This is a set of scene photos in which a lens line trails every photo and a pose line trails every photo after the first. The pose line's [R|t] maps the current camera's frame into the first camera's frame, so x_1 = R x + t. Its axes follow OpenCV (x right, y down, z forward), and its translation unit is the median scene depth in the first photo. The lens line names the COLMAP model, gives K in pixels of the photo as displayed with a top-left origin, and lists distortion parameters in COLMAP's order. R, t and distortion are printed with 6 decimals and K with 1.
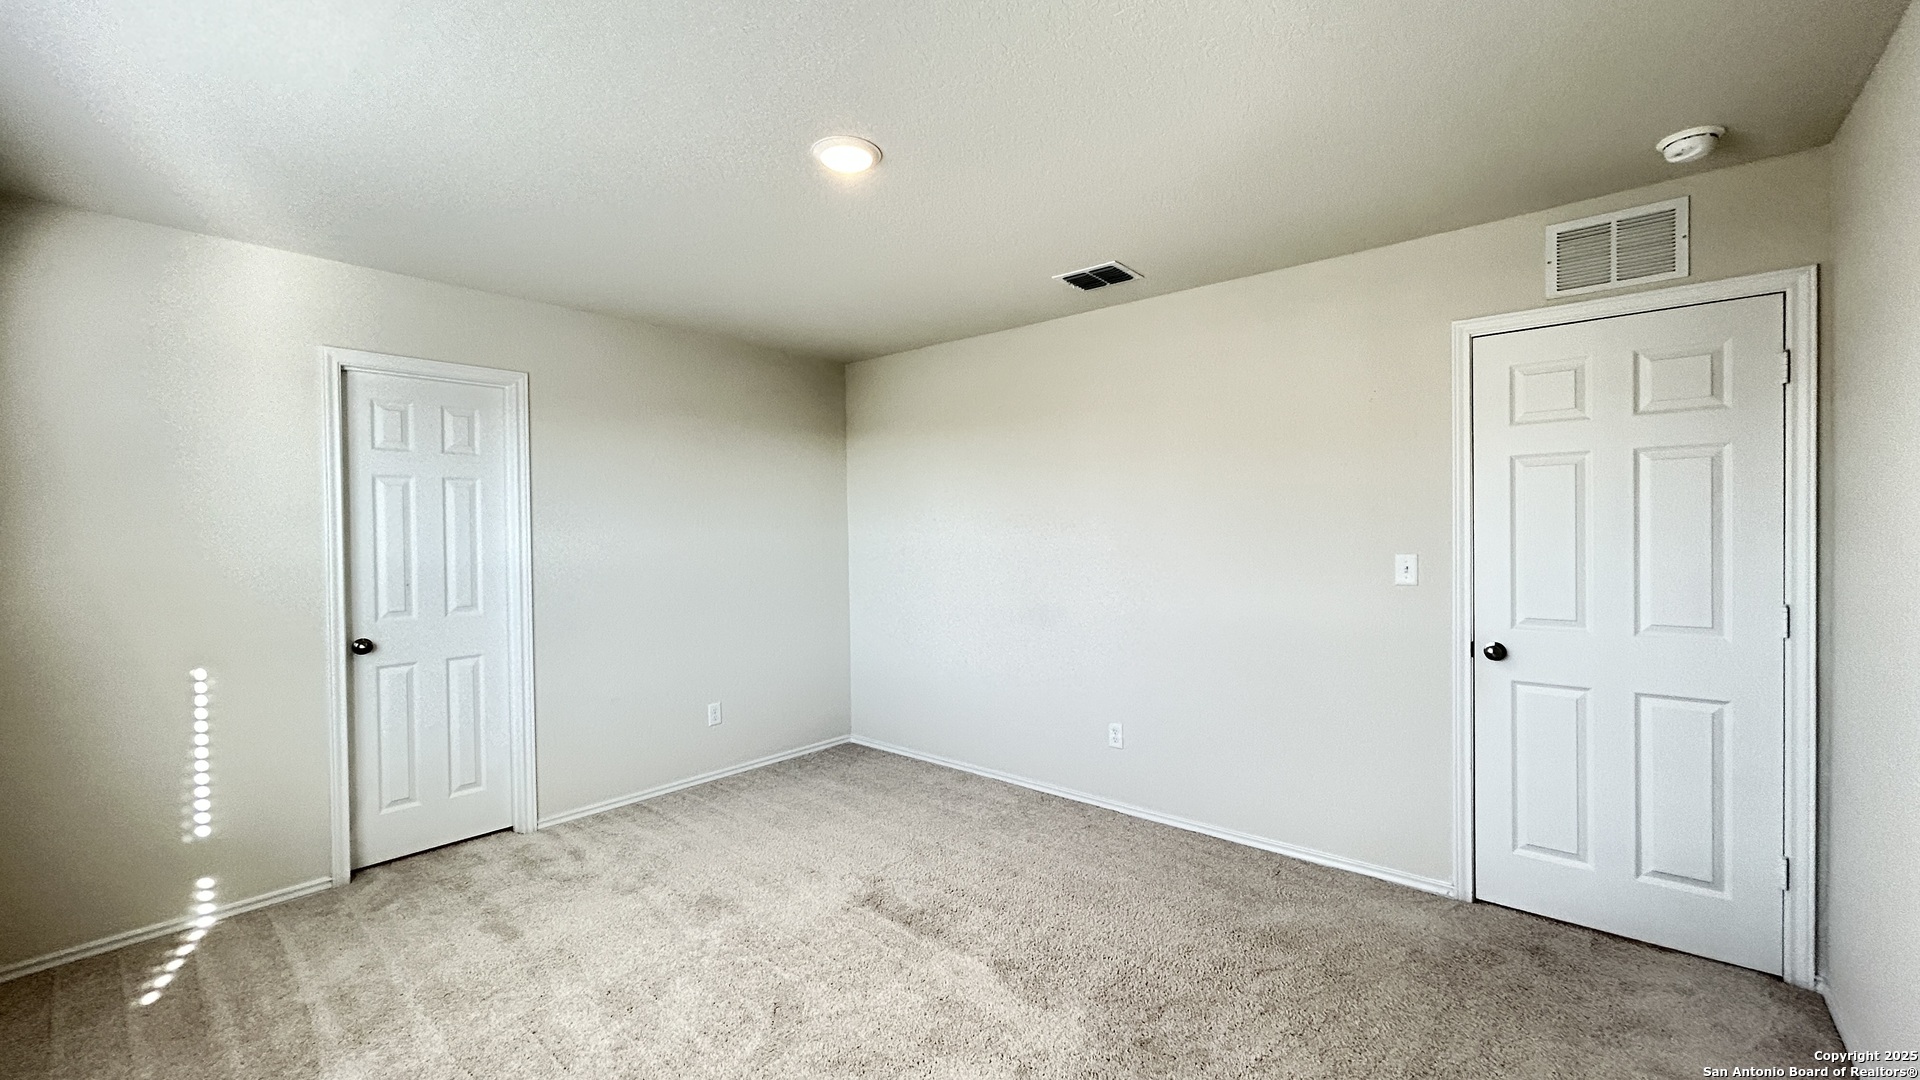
lens RADIAL K [[768.2, 0, 940.5], [0, 768.2, 555.7], [0, 0, 1]] dist [-0.001682, 0.000424]
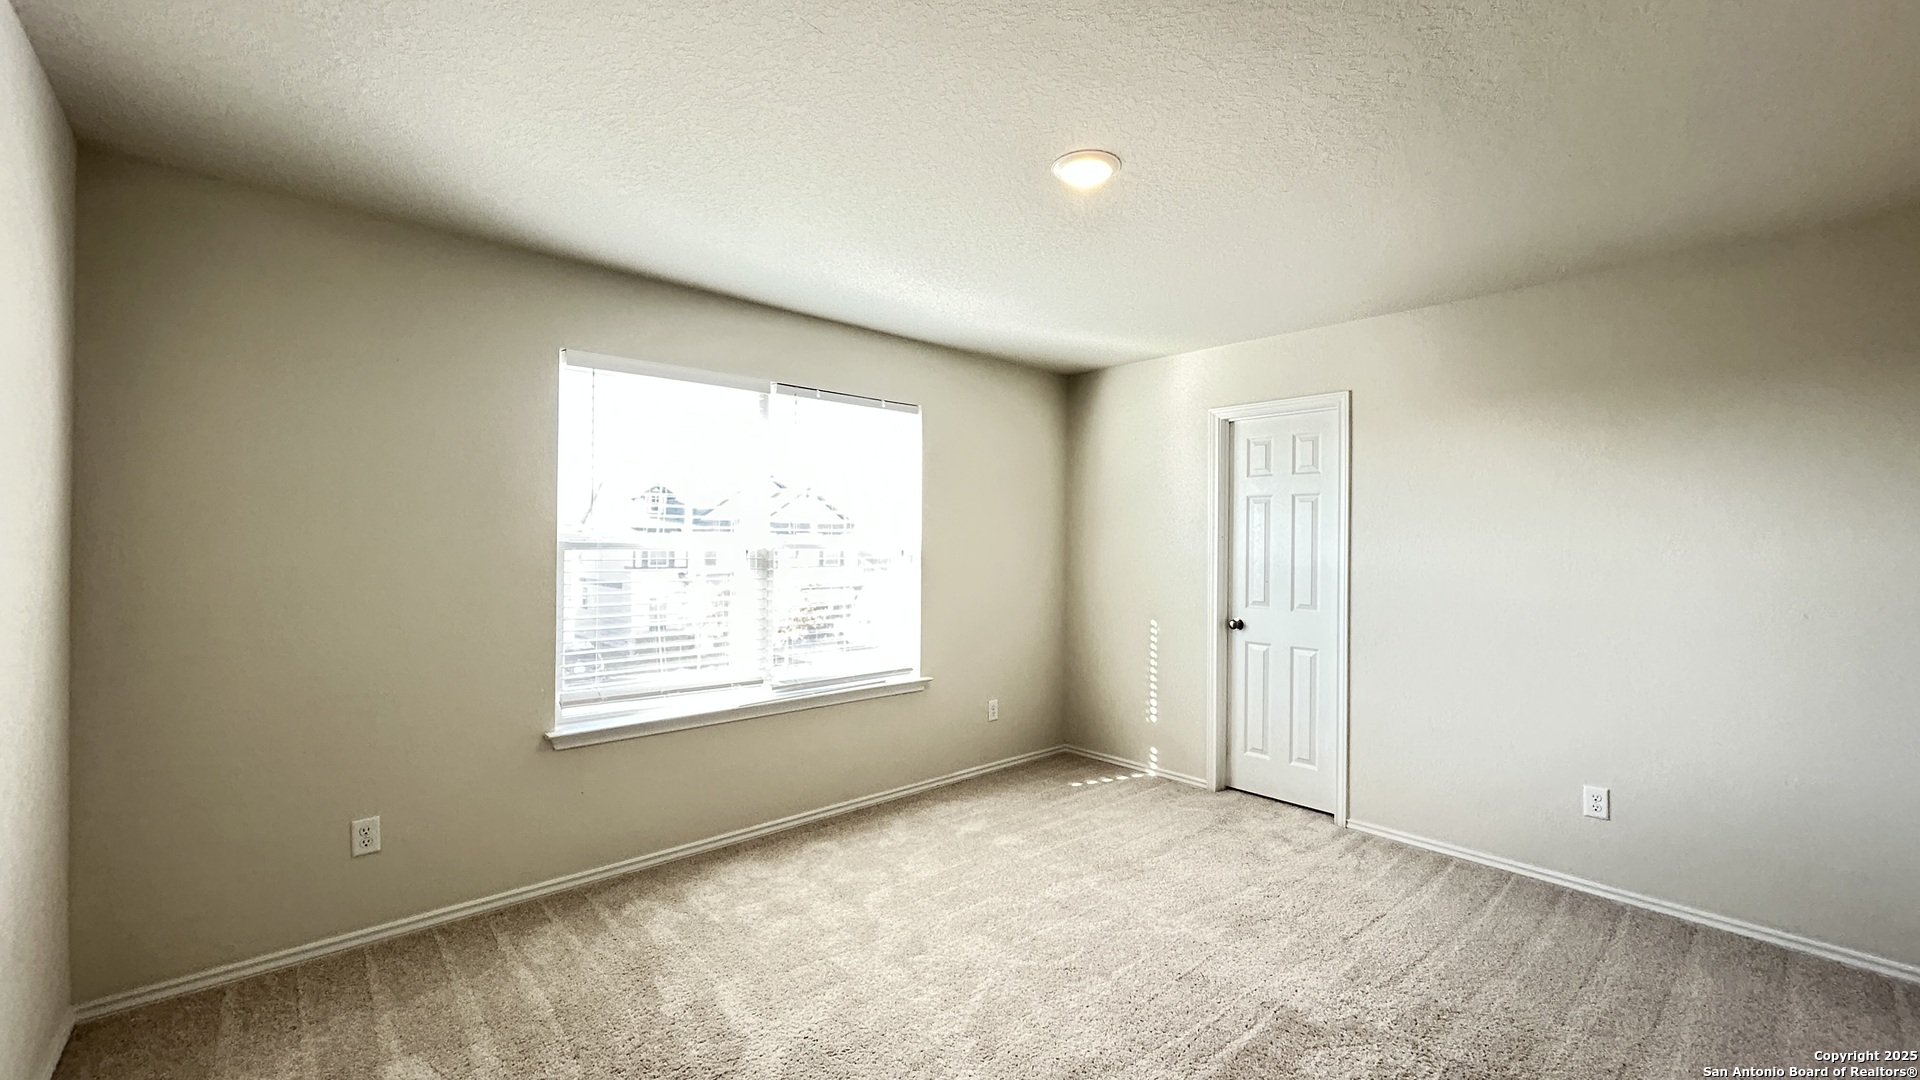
lens RADIAL K [[768.2, 0, 972.9], [0, 768.2, 550.4], [0, 0, 1]] dist [-0.001682, 0.000424]
pose [[-0.106534, 0.021849, -0.994069, 0.668780], [-0.040037, 0.998853, 0.026245, -0.028632], [0.993503, 0.042595, -0.105537, 0.716732]]
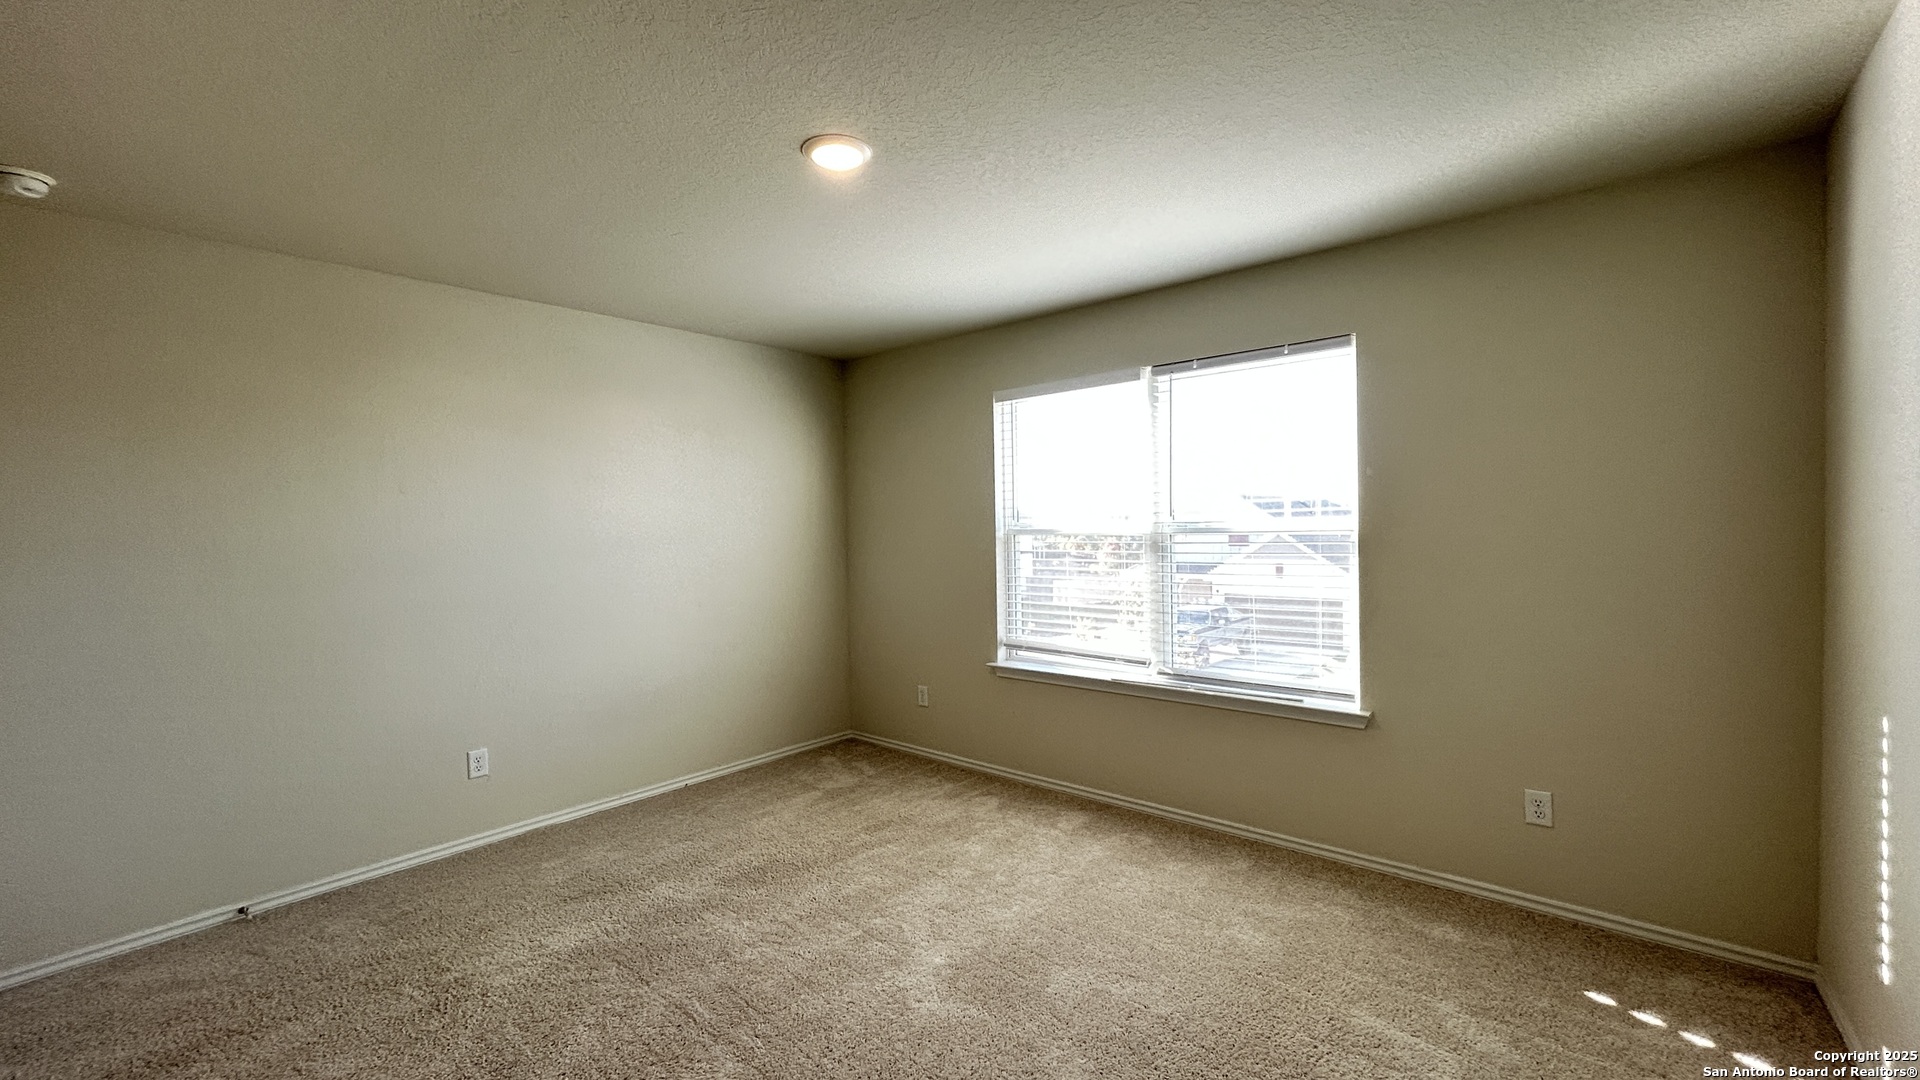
lens RADIAL K [[768.2, 0, 980.7], [0, 768.2, 551.4], [0, 0, 1]] dist [-0.001682, 0.000424]
pose [[-0.999591, 0.026437, -0.010939, -0.211734], [0.025739, 0.997888, 0.059646, -0.036792], [0.012493, 0.059340, -0.998160, 1.476934]]
